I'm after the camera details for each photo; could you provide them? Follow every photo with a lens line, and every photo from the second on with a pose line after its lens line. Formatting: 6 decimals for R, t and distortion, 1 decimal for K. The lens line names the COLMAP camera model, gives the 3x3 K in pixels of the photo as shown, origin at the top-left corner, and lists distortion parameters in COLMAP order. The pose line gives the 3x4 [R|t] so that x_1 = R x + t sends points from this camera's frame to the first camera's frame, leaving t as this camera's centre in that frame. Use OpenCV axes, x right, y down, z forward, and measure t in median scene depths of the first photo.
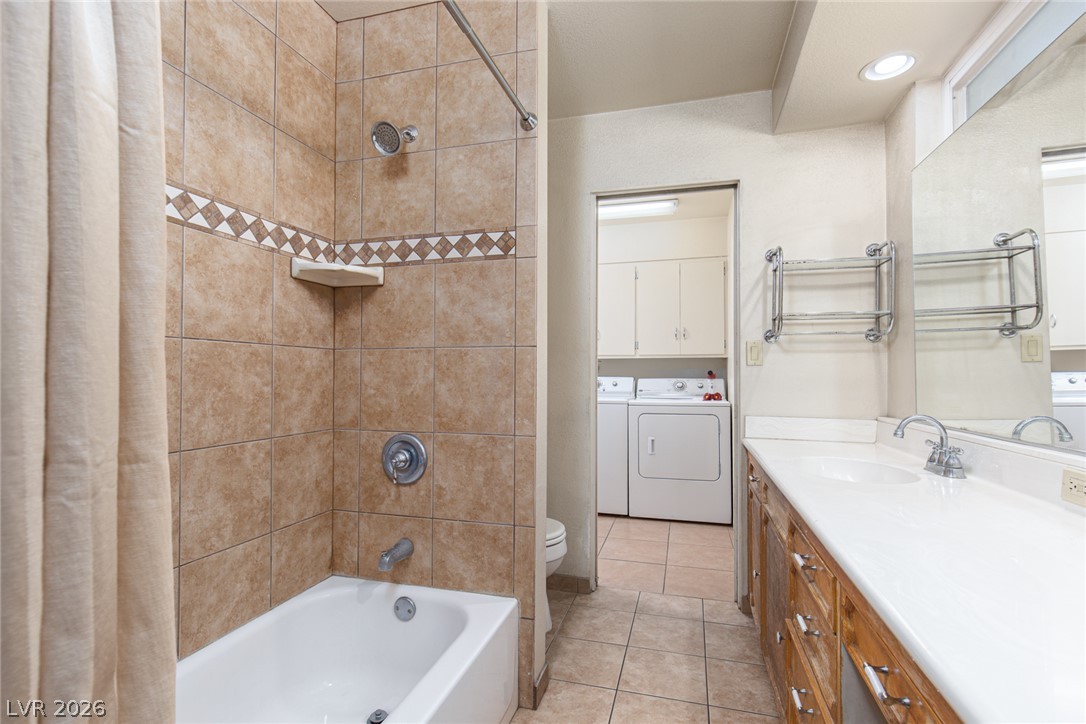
lens RADIAL K [[512.4, 0, 535.1], [0, 512.4, 366.6], [0, 0, 1]] dist [0.009693, -0.001599]
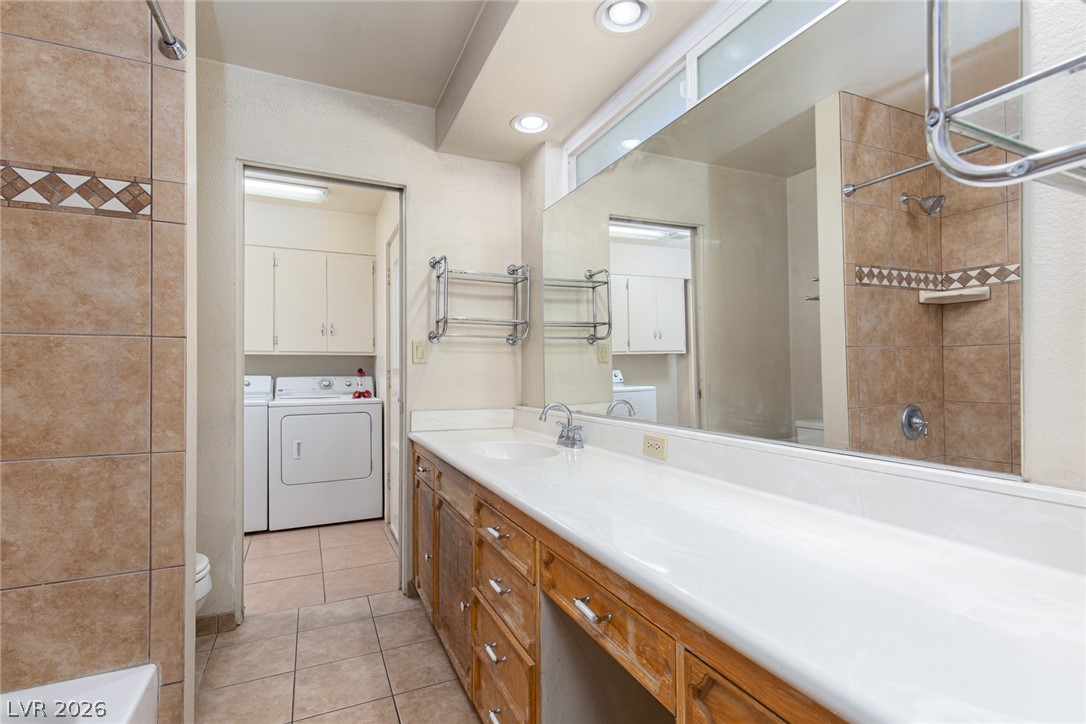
lens RADIAL K [[512.4, 0, 539.5], [0, 512.4, 371.0], [0, 0, 1]] dist [0.009693, -0.001599]
pose [[0.758744, -0.001884, 0.651386, -0.096747], [-0.007390, 0.999907, 0.011500, -0.001009], [-0.651347, -0.013539, 0.758660, 0.037547]]
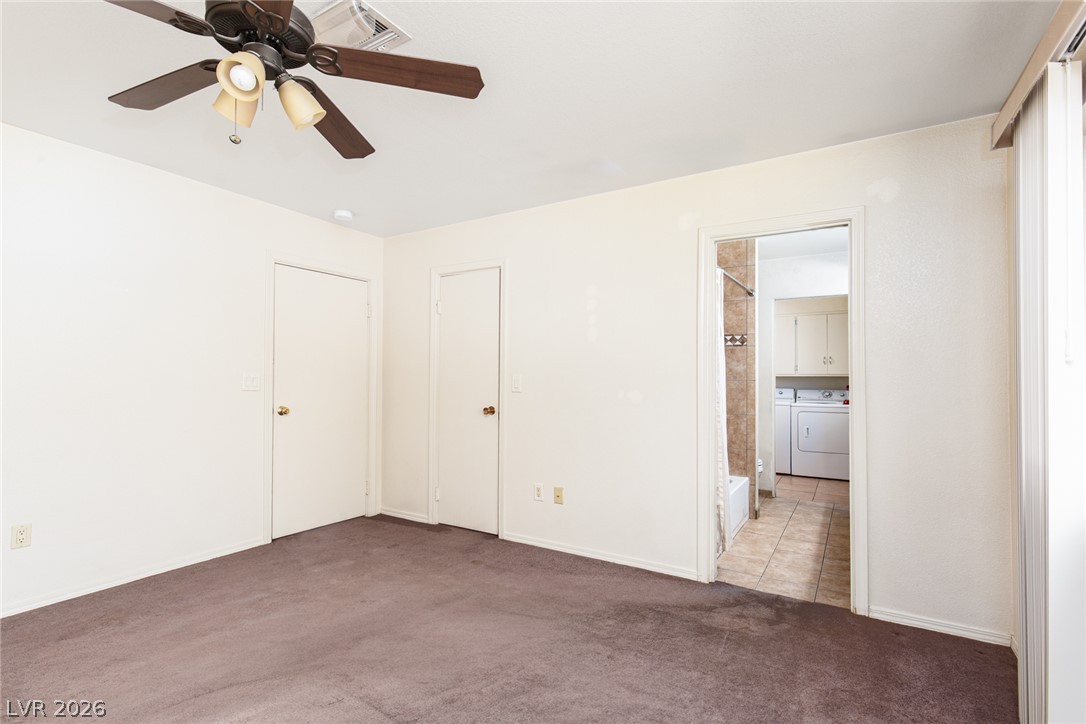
lens RADIAL K [[512.4, 0, 551.1], [0, 512.4, 366.9], [0, 0, 1]] dist [0.009693, -0.001599]
pose [[0.969873, -0.001018, -0.243610, -0.354788], [-0.000083, 0.999990, -0.004511, -0.093140], [0.243613, 0.004395, 0.969863, -1.699925]]
